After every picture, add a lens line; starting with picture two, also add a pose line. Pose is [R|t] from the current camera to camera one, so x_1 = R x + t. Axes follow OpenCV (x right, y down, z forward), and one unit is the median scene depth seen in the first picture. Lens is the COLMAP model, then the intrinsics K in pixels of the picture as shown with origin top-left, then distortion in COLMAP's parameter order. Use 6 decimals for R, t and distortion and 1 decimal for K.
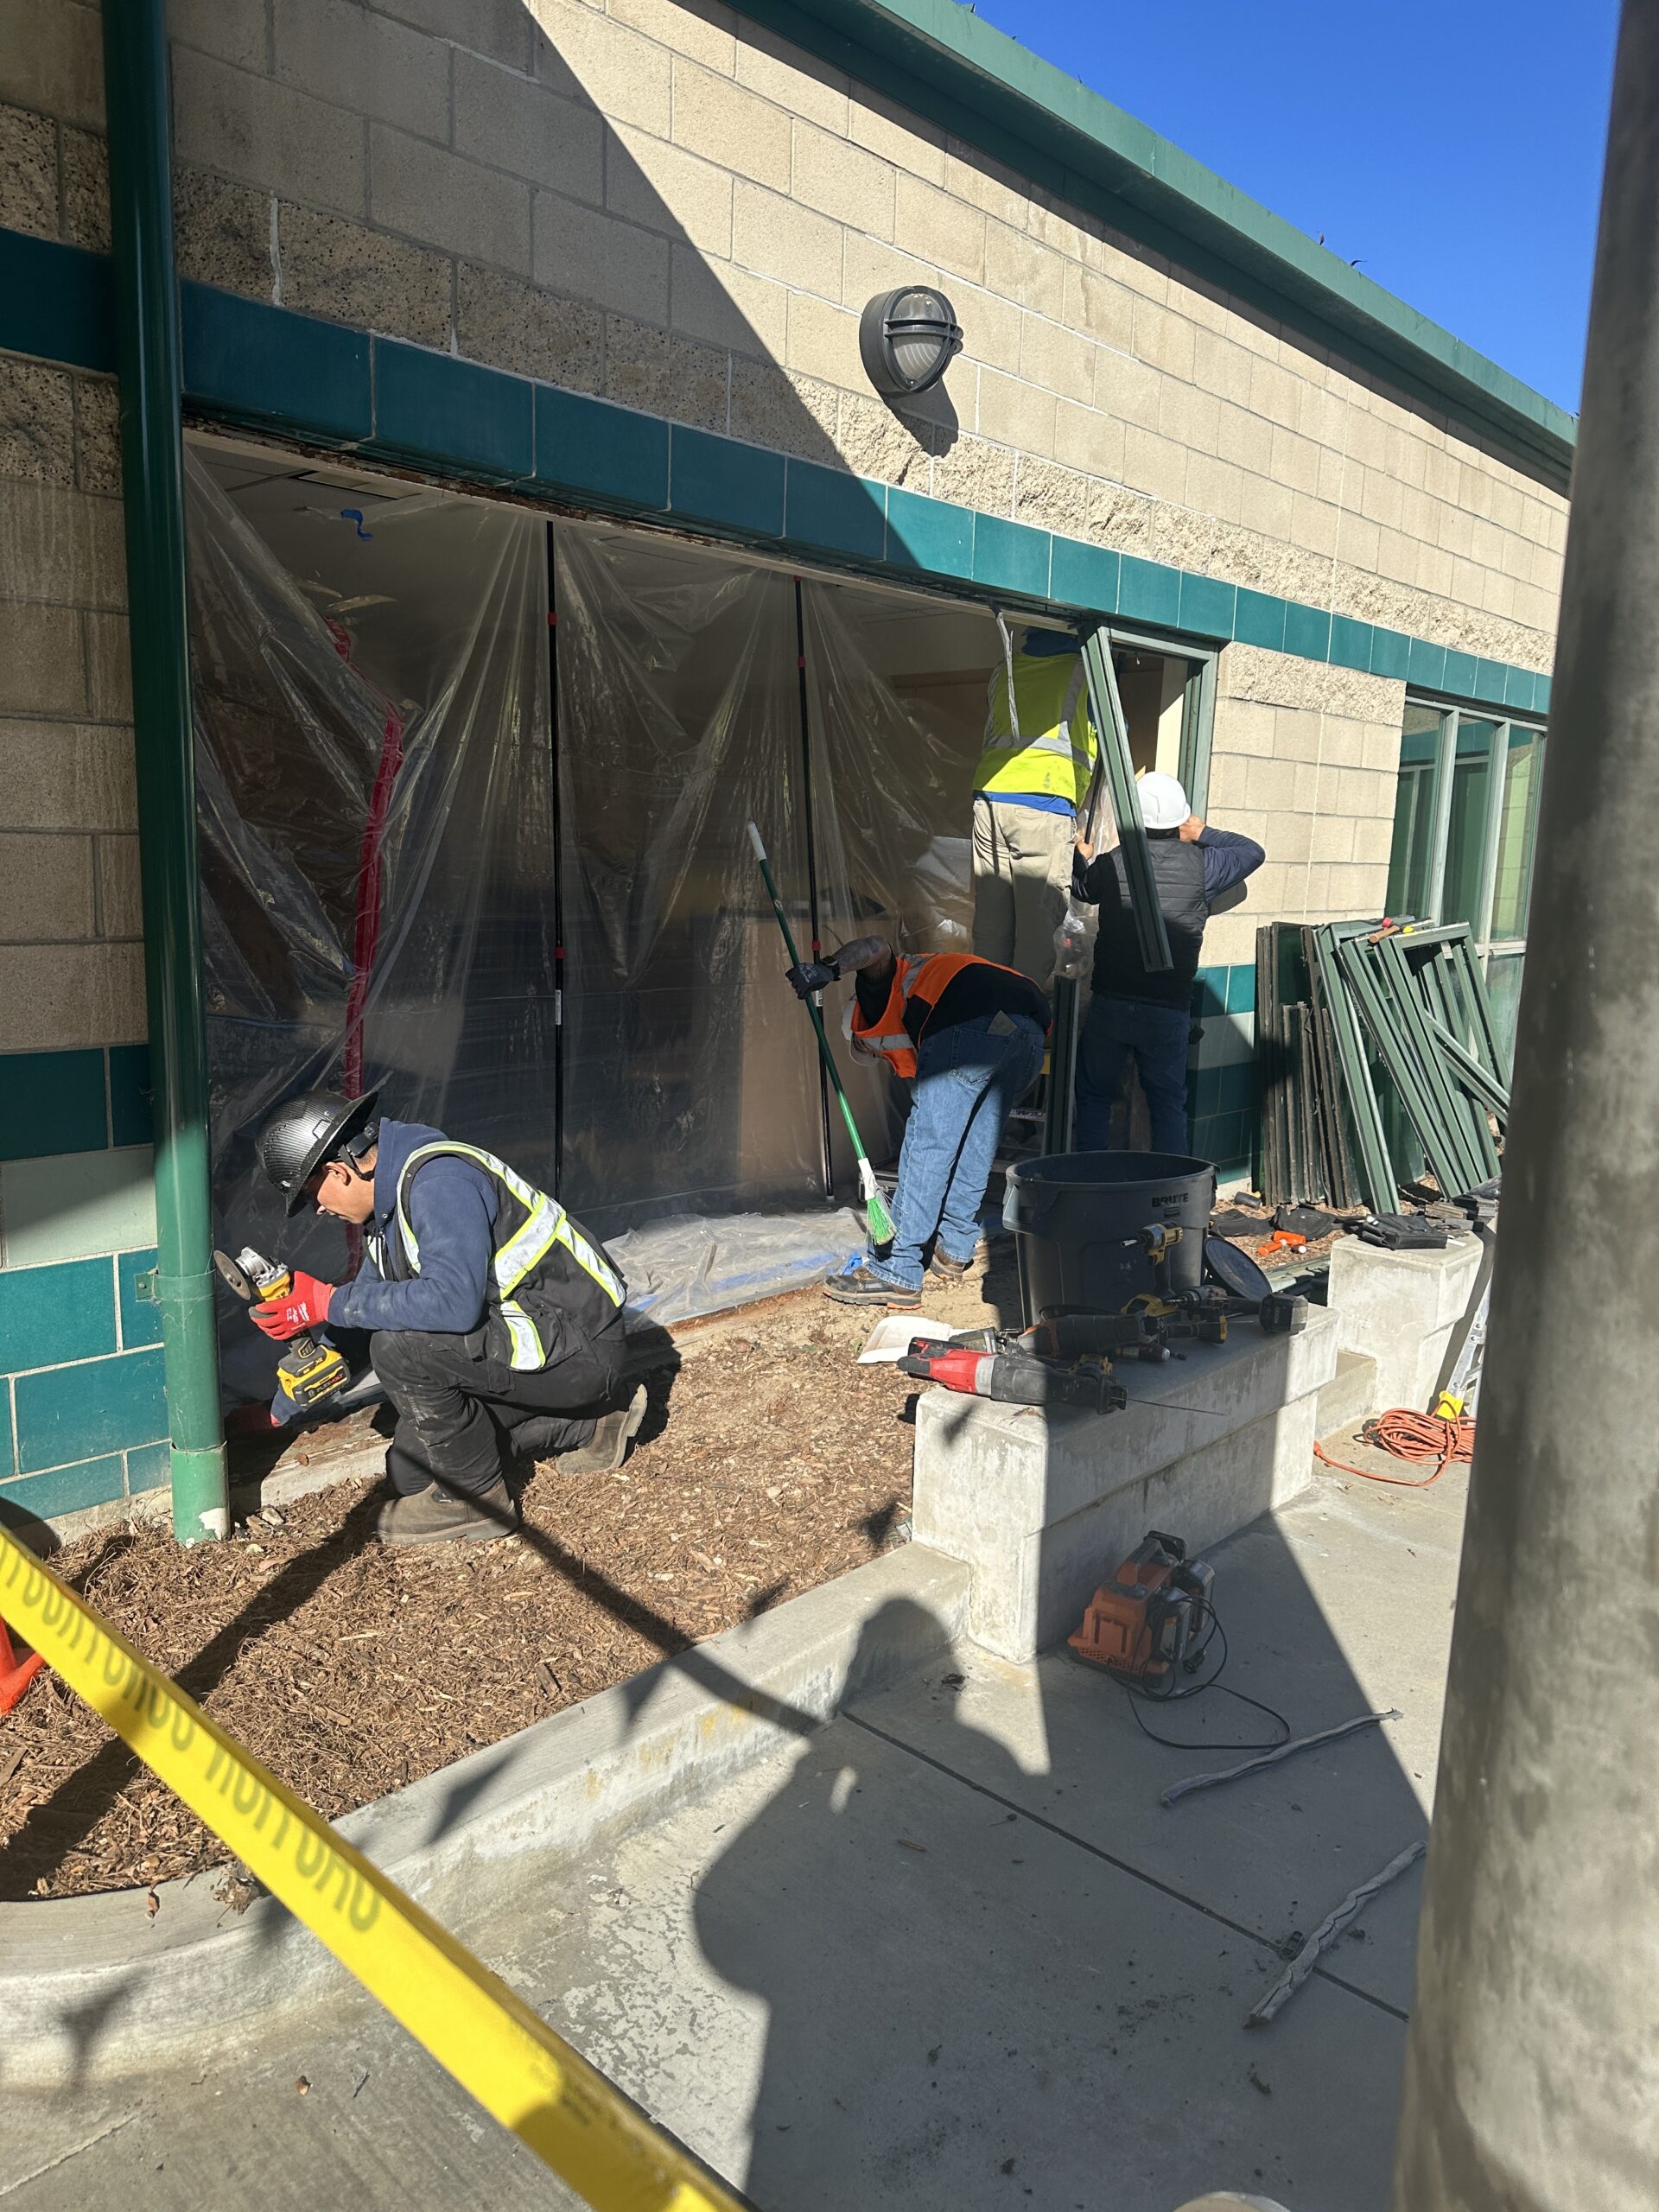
lens RADIAL K [[1549.5, 0, 823.4], [0, 1549.5, 1124.1], [0, 0, 1]] dist [0.026453, -0.038673]
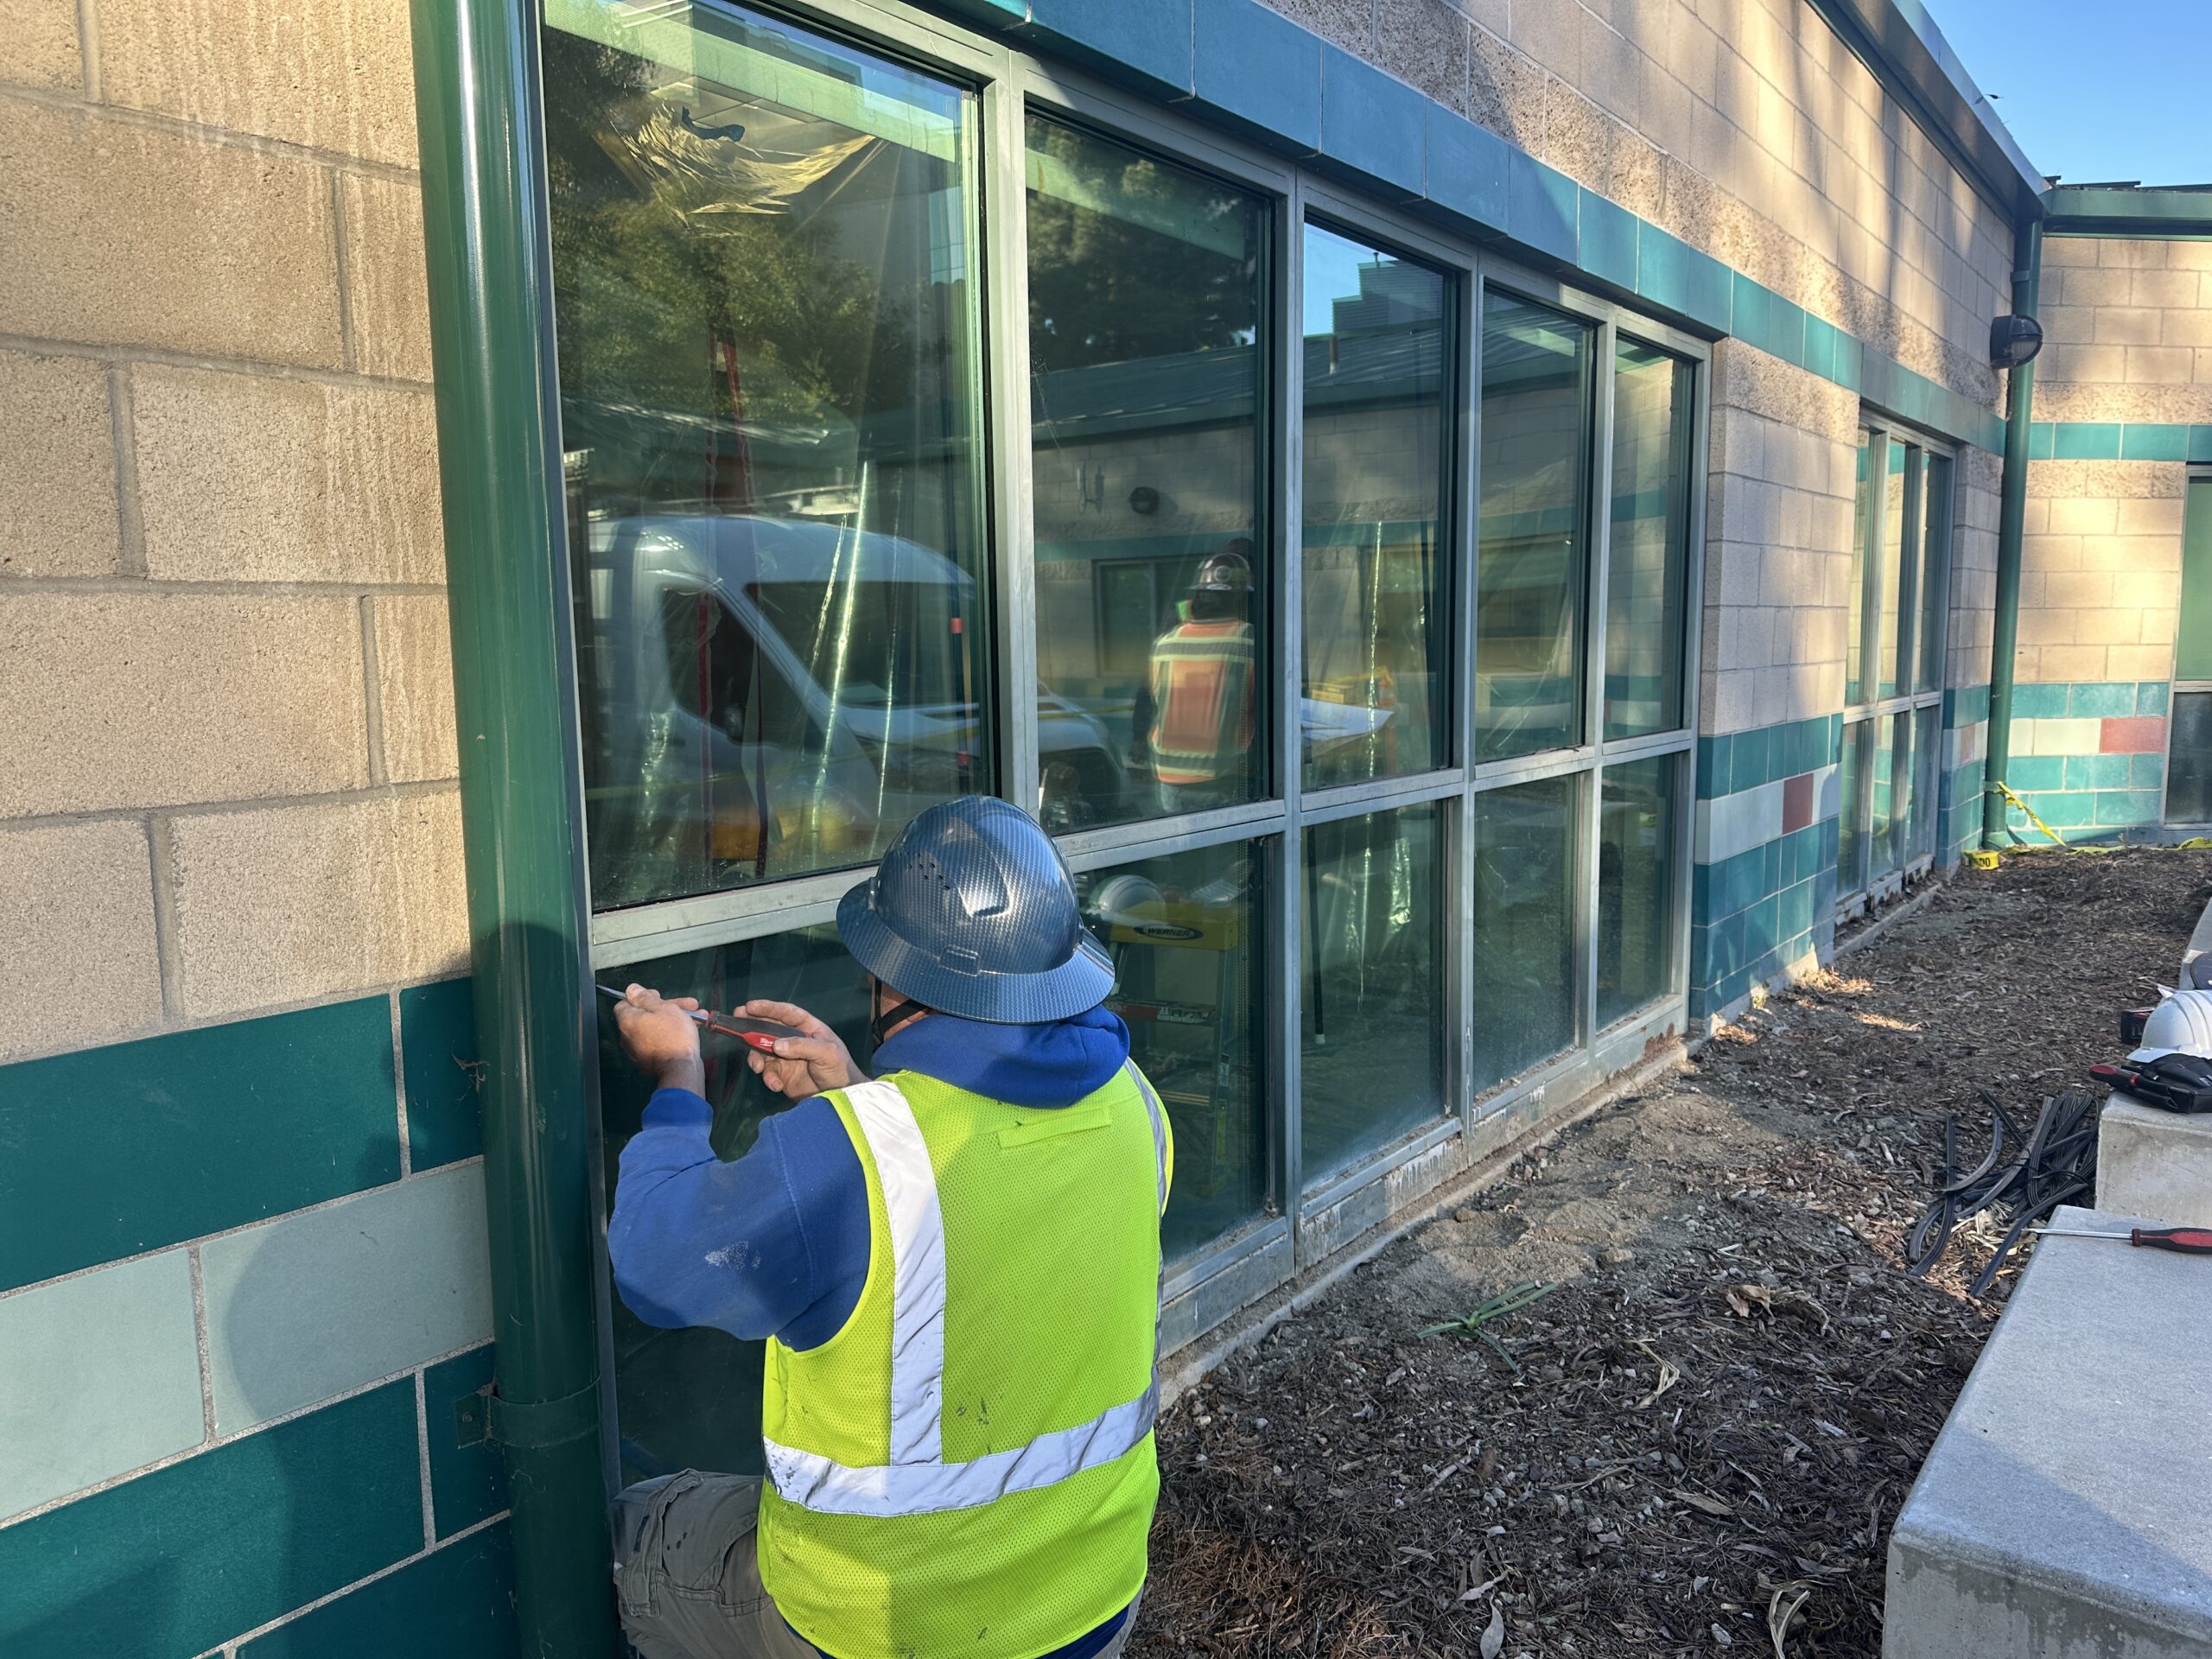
lens RADIAL K [[1549.5, 0, 1123.1], [0, 1549.5, 834.9], [0, 0, 1]] dist [0.026453, -0.038673]
pose [[0.996351, -0.049553, 0.069492, -0.223978], [0.052572, 0.997720, -0.042319, -0.060690], [-0.067236, 0.045818, 0.996685, 0.408178]]
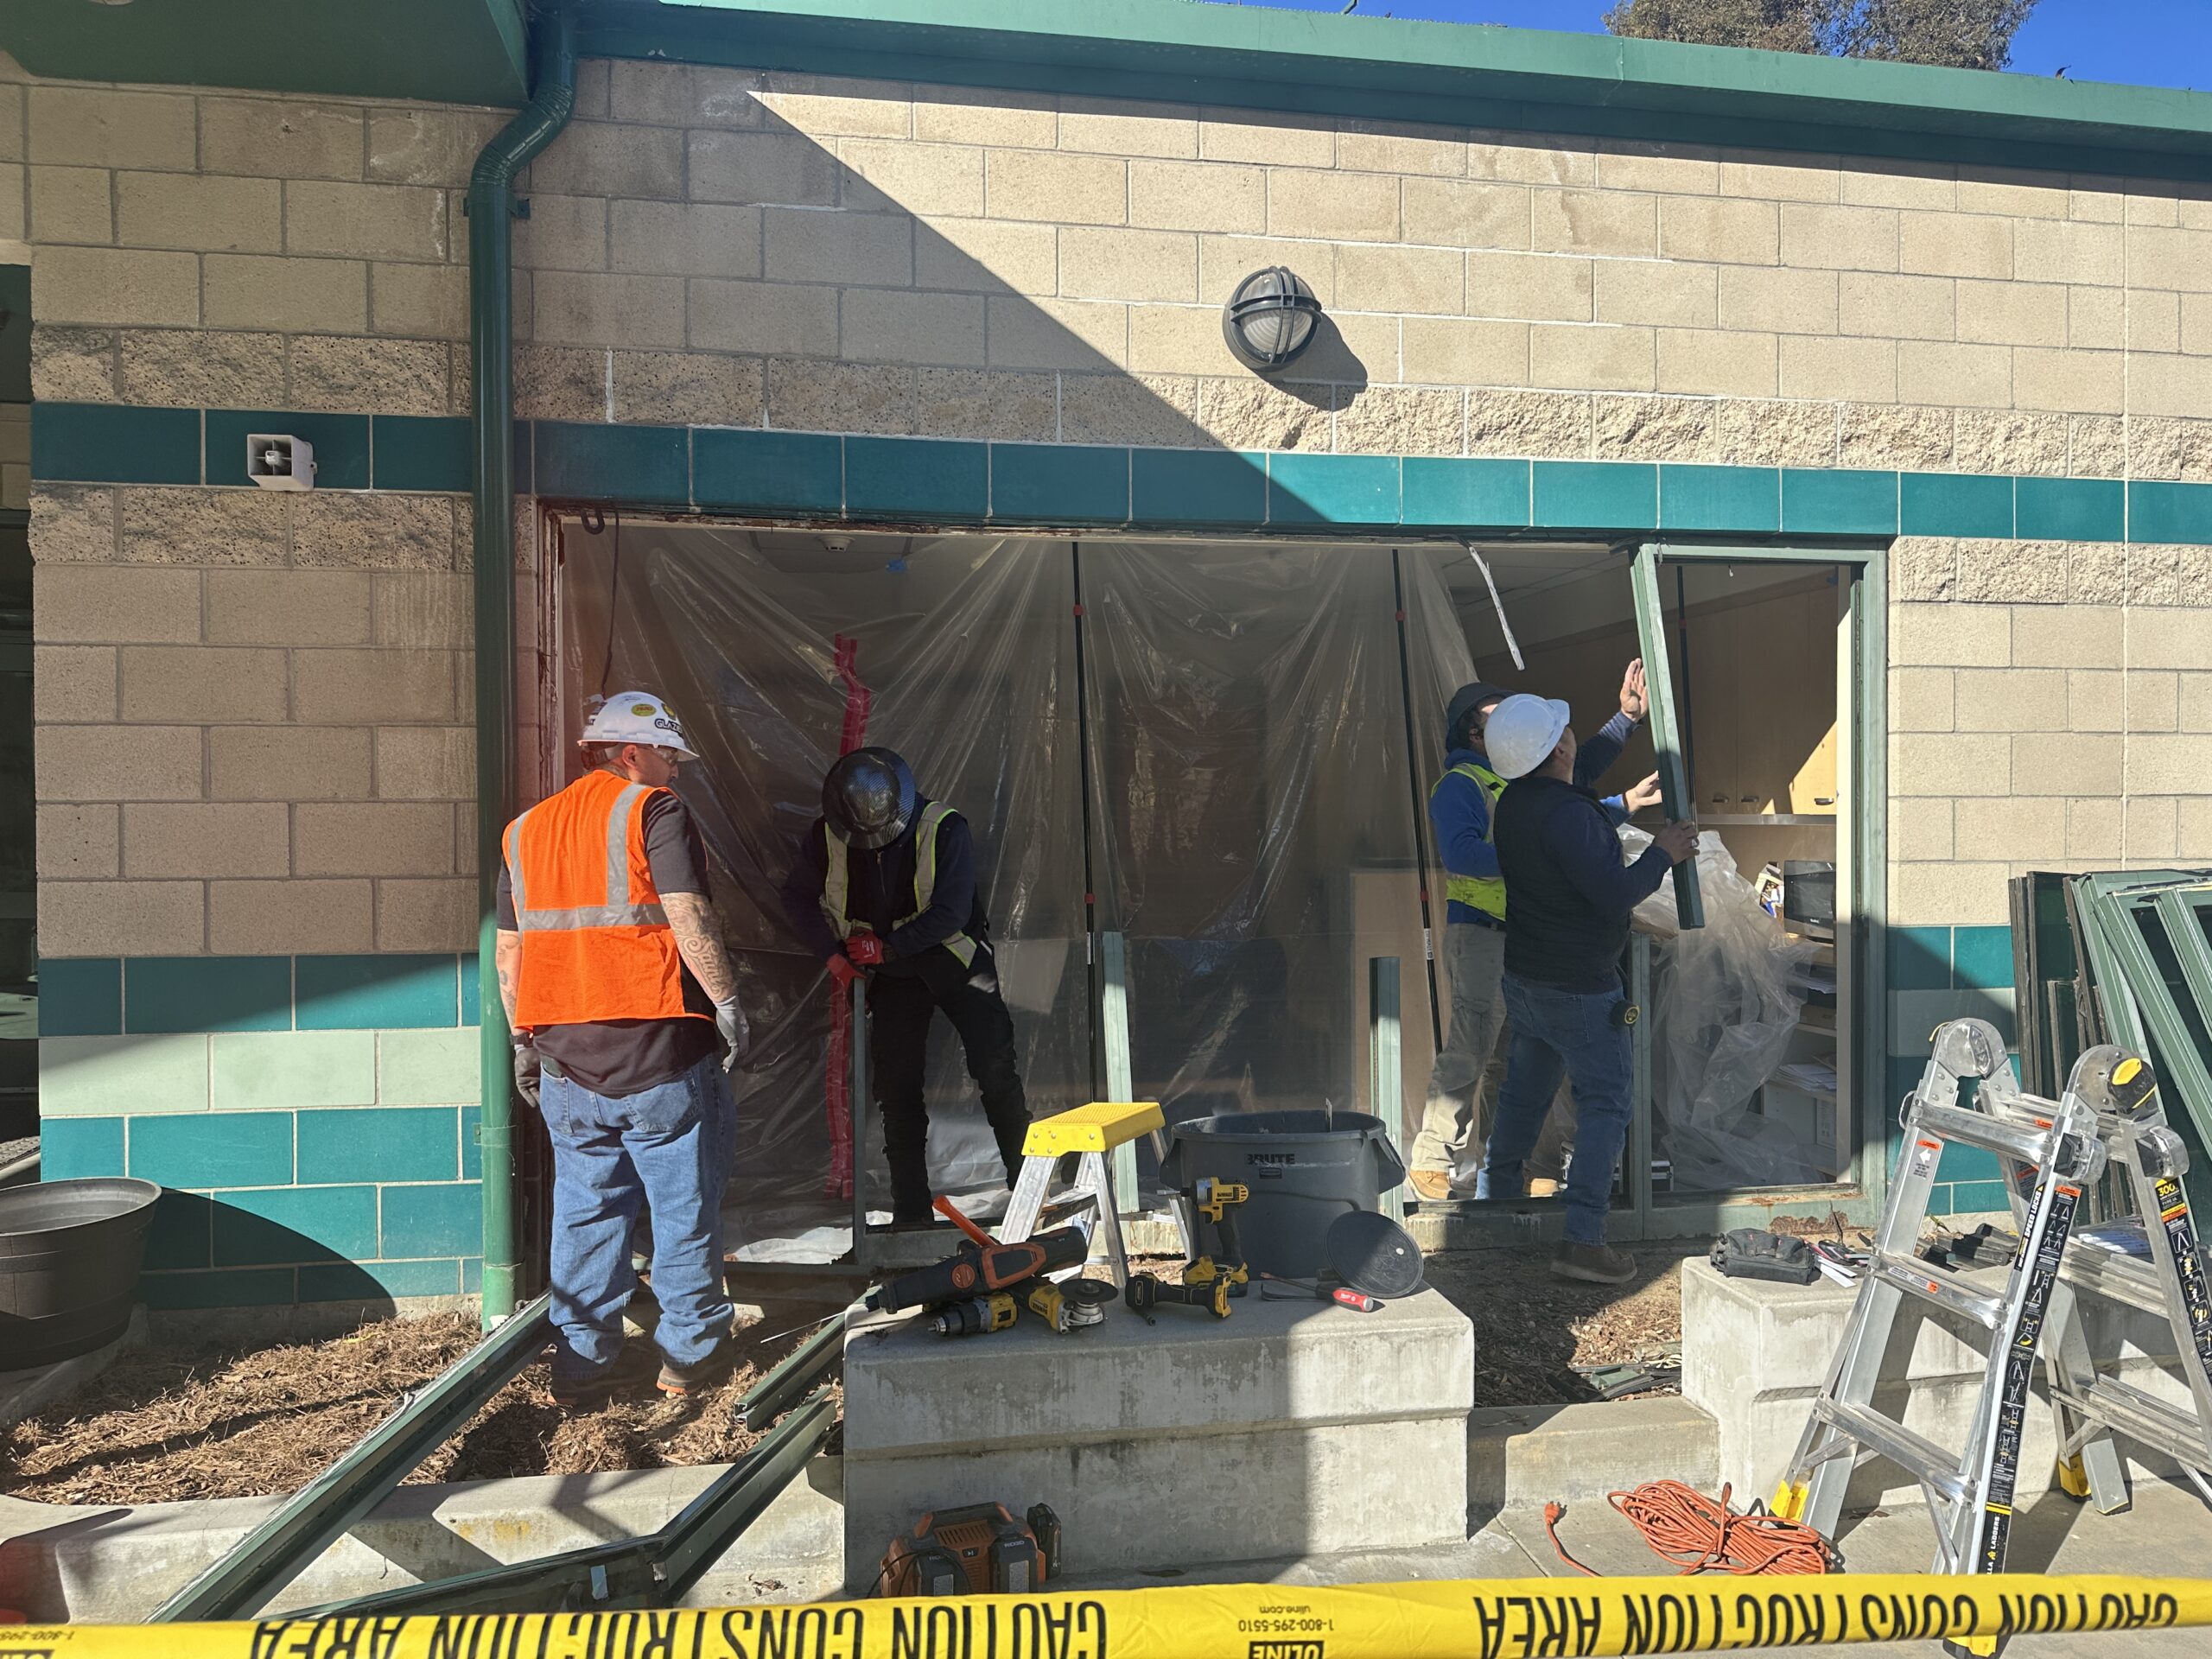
lens RADIAL K [[1549.5, 0, 1121.5], [0, 1549.5, 847.2], [0, 0, 1]] dist [0.026453, -0.038673]
pose [[0.796078, -0.020295, -0.604854, 0.775284], [-0.079821, 0.987185, -0.138180, 0.001990], [0.599908, 0.158282, 0.784256, 0.226916]]
